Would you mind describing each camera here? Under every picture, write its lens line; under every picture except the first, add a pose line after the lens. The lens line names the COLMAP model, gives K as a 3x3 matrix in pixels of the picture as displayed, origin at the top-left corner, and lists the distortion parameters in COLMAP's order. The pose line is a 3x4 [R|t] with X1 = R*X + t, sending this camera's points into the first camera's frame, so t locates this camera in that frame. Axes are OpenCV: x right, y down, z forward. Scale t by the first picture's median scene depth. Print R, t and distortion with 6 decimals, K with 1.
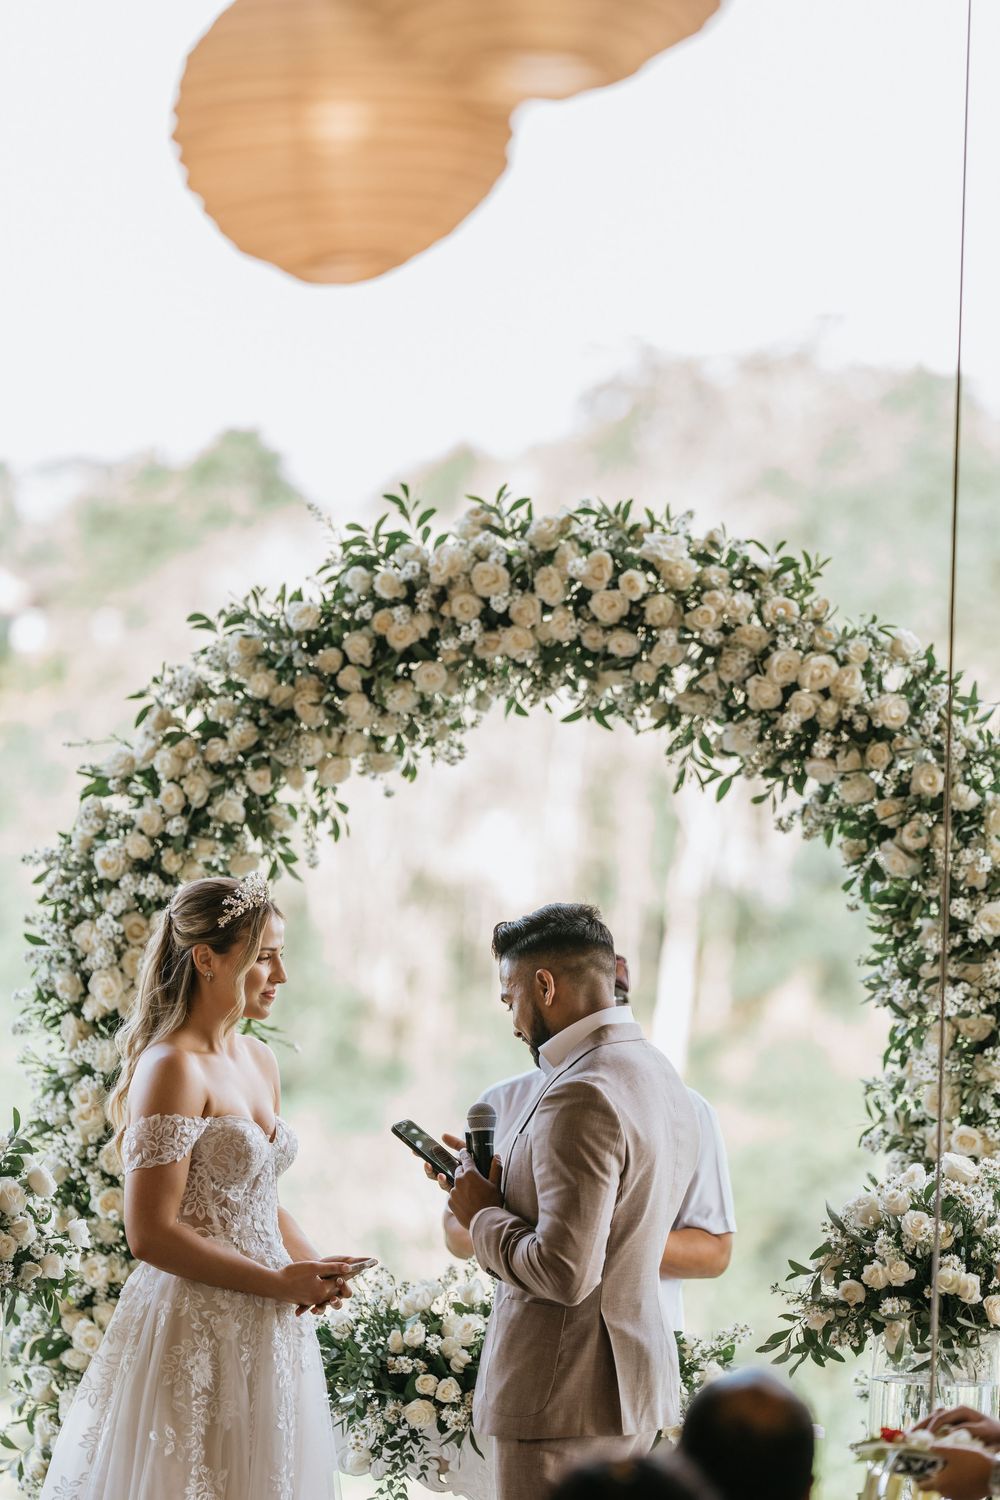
lens RADIAL K [[5905.0, 0, 504.6], [0, 5905.0, 746.1], [0, 0, 1]] dist [0.055160, 0.000000]
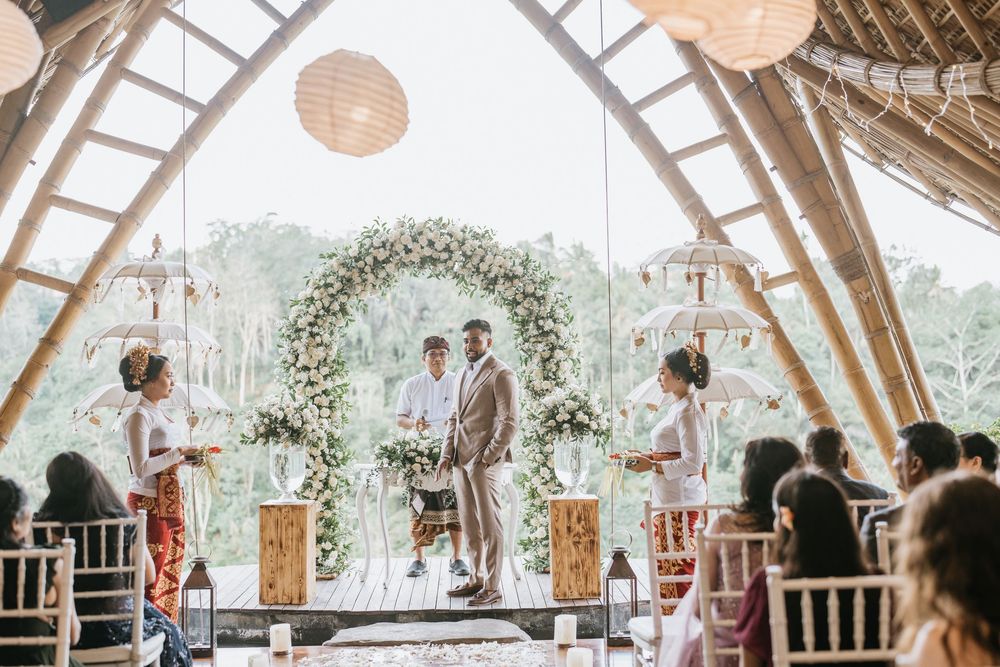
lens RADIAL K [[1435.3, 0, 501.8], [0, 1435.3, 326.9], [0, 0, 1]] dist [0.019400, 0.000000]
pose [[0.972278, -0.052874, 0.227772, -0.148634], [0.052067, 0.998598, 0.009552, 0.019906], [-0.227958, 0.002572, 0.973668, 0.123927]]
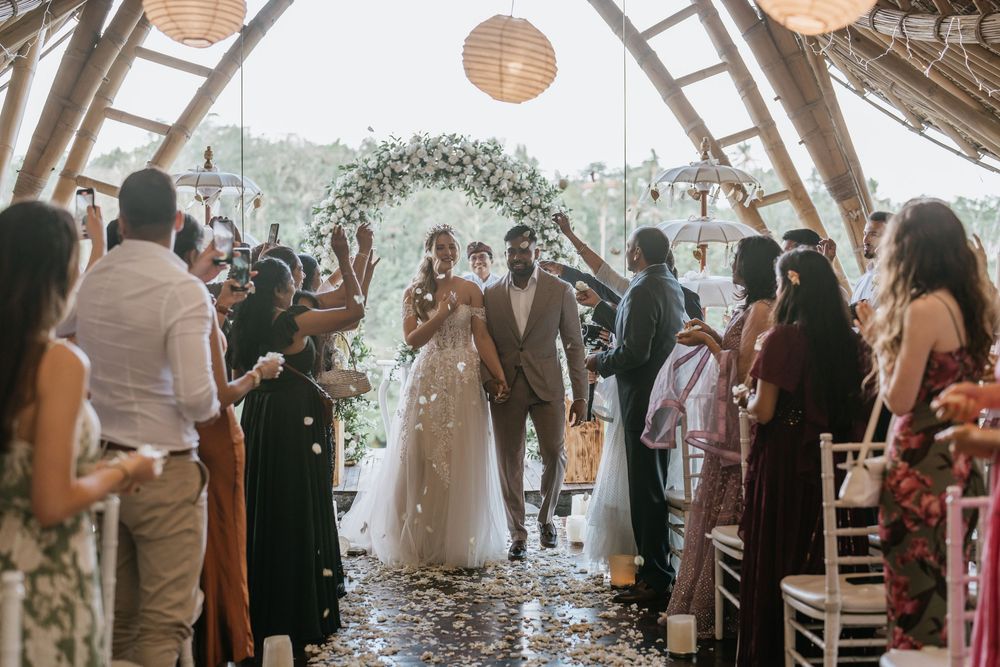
lens RADIAL K [[1435.3, 0, 506.2], [0, 1435.3, 334.6], [0, 0, 1]] dist [0.019400, 0.000000]
pose [[0.961829, -0.057457, 0.267551, -0.208925], [0.036696, 0.995960, 0.081964, 0.015193], [-0.271179, -0.069017, 0.960051, 0.062507]]
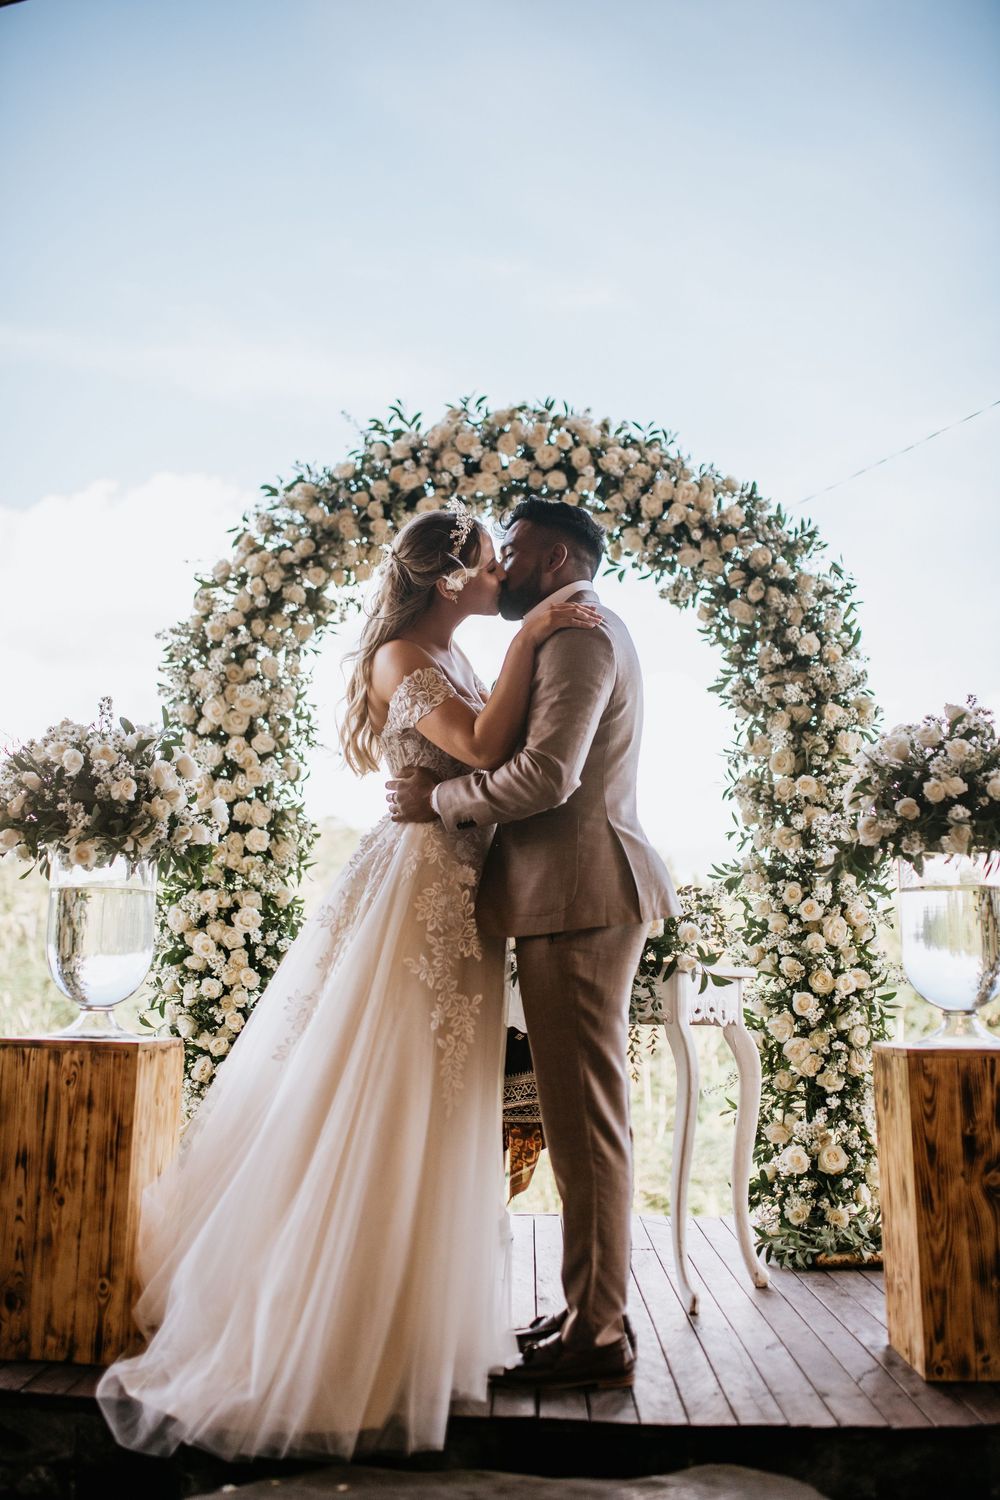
lens RADIAL K [[1434.7, 0, 476.0], [0, 1434.7, 751.2], [0, 0, 1]] dist [-0.049986, 0.000000]
pose [[0.984709, -0.004484, 0.174151, -0.065596], [0.028322, 0.990490, -0.134635, 0.101837], [-0.171891, 0.137509, 0.975472, 0.640634]]
